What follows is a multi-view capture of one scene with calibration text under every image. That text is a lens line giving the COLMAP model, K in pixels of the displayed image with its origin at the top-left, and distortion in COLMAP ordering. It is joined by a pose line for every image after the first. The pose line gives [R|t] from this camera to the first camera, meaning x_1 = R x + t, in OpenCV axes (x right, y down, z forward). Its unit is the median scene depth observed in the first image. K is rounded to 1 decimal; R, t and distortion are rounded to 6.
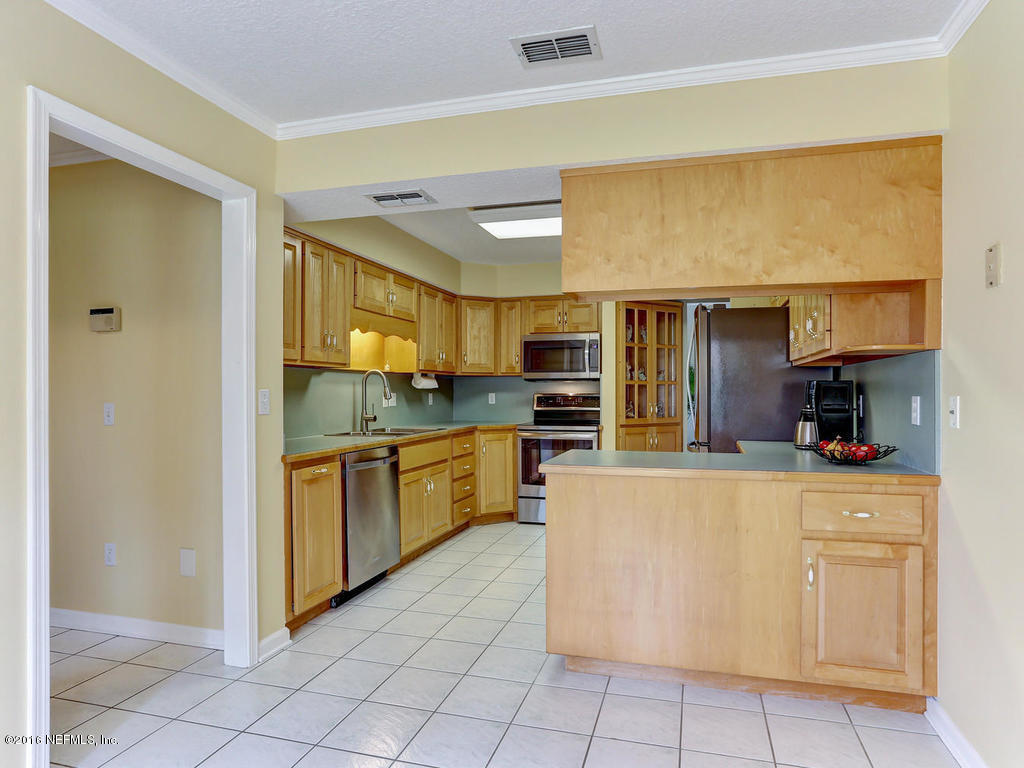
lens RADIAL K [[593.3, 0, 515.4], [0, 593.3, 389.3], [0, 0, 1]] dist [-0.028002, 0.003288]
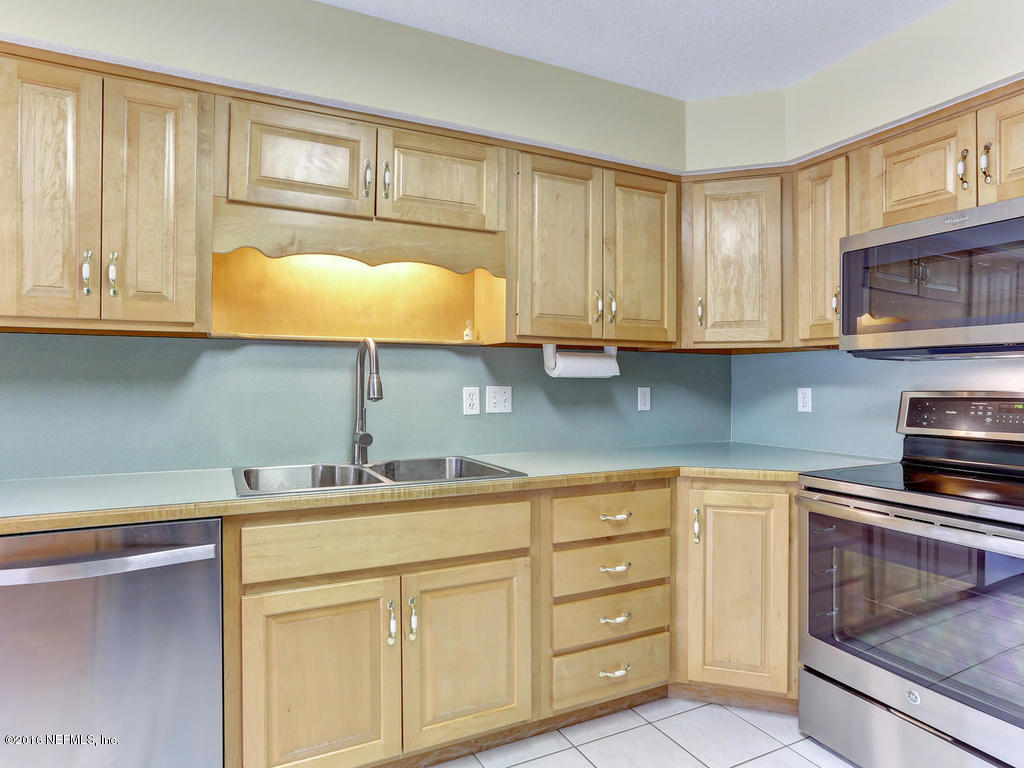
lens RADIAL K [[593.3, 0, 483.1], [0, 593.3, 379.0], [0, 0, 1]] dist [-0.028002, 0.003288]
pose [[0.673170, -0.000430, -0.739488, 0.144179], [-0.000600, 0.999999, -0.001128, 0.000553], [0.739488, 0.001202, 0.673169, 0.601931]]
